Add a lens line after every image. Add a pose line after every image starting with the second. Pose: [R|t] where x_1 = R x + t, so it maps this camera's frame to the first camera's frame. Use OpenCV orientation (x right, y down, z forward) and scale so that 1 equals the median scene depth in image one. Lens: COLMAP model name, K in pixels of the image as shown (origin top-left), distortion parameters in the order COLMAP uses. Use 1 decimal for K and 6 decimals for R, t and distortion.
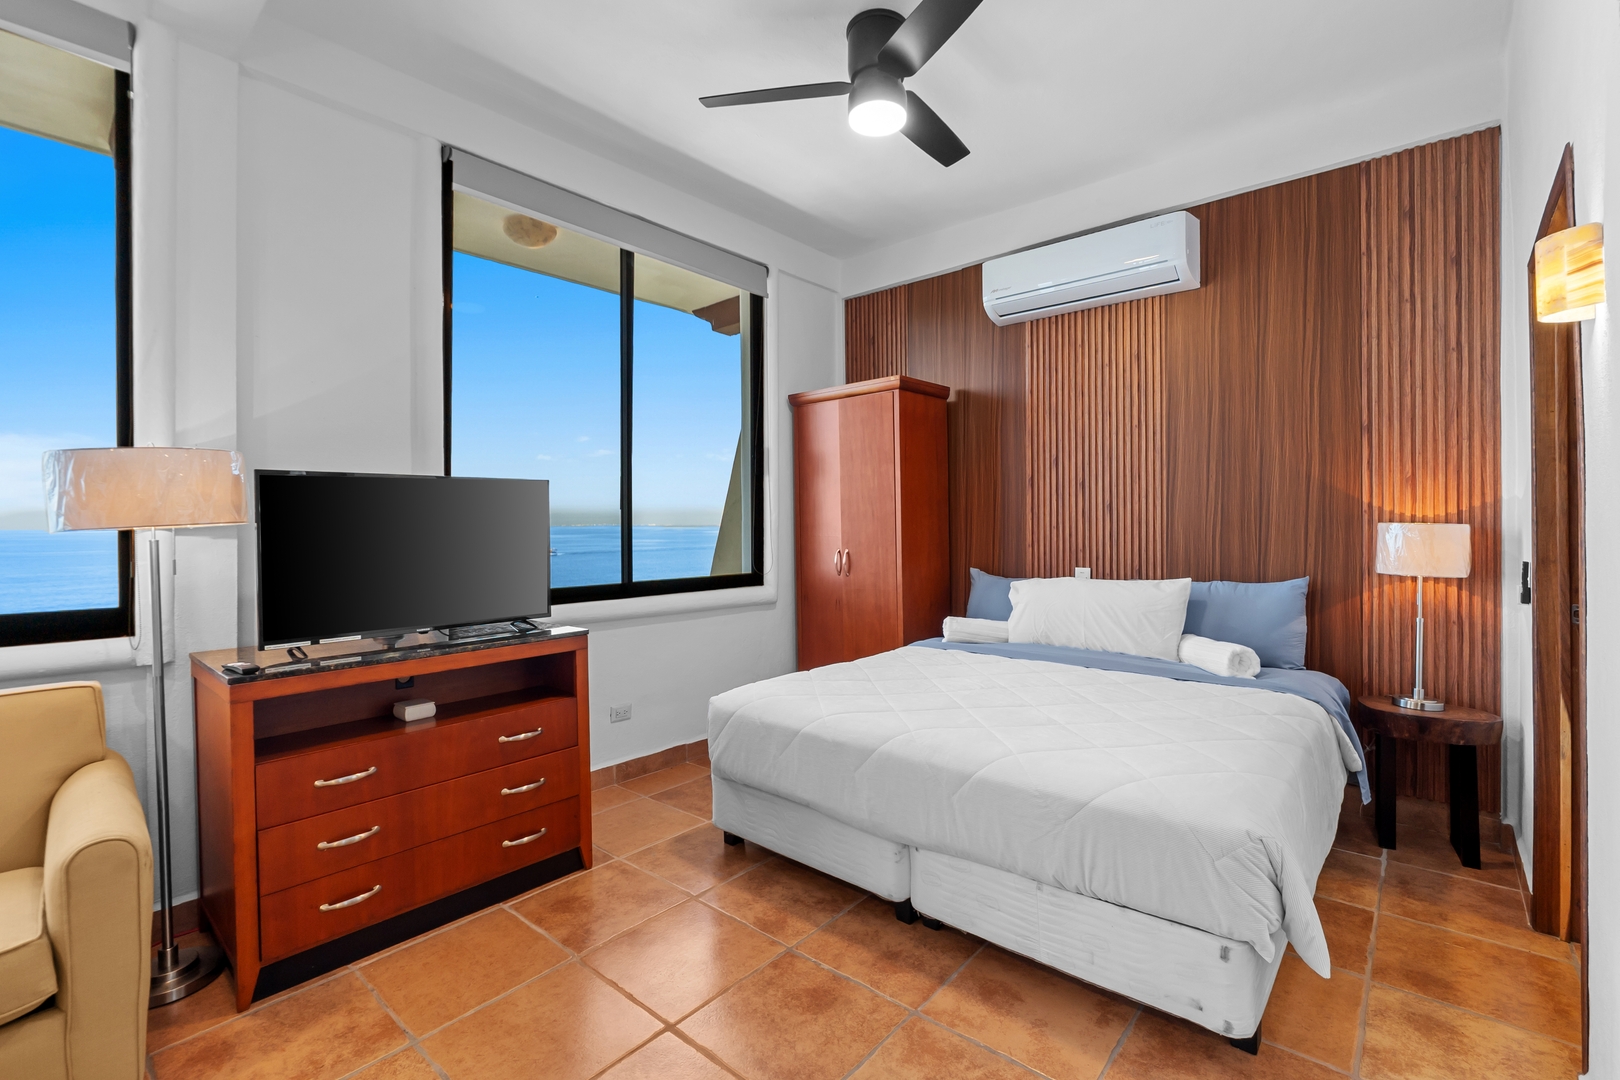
lens RADIAL K [[724.1, 0, 820.2], [0, 724.1, 523.8], [0, 0, 1]] dist [-0.009607, -0.000489]
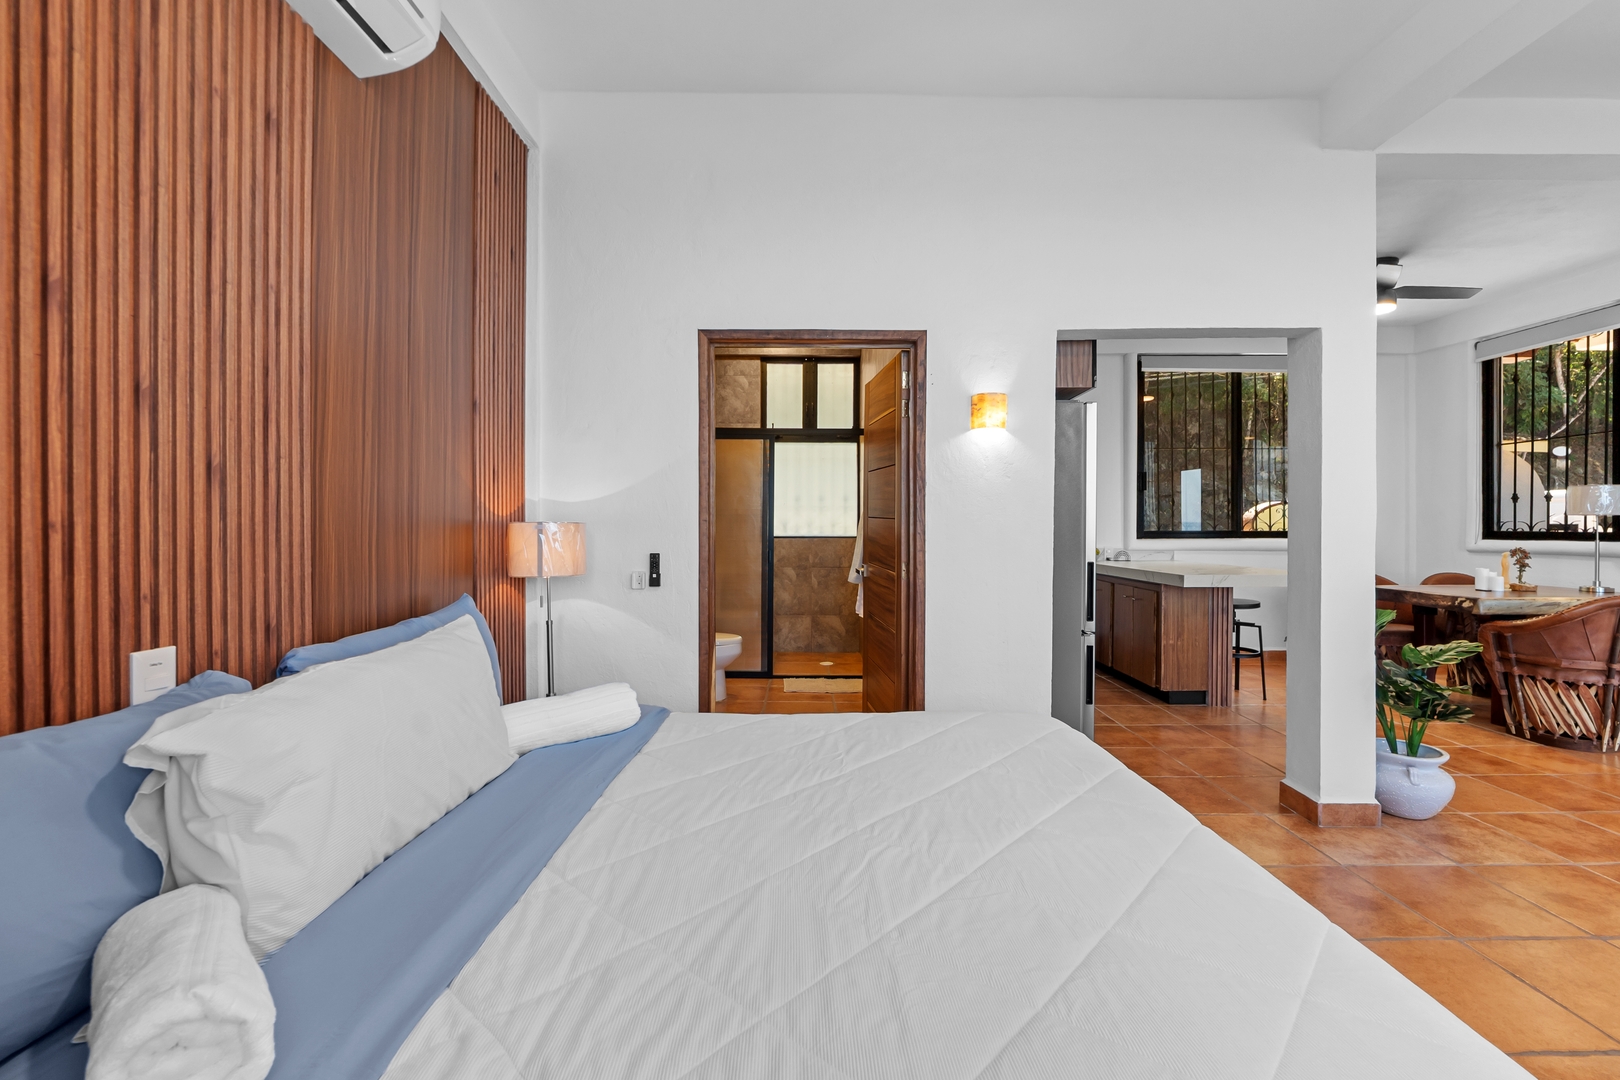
lens RADIAL K [[683.6, 0, 806.8], [0, 683.6, 531.9], [0, 0, 1]] dist [-0.009644, -0.000658]
pose [[-0.649545, -0.004300, 0.760311, -0.074890], [0.001992, 0.999971, 0.007358, 0.005824], [-0.760321, 0.006294, -0.649517, 1.081579]]
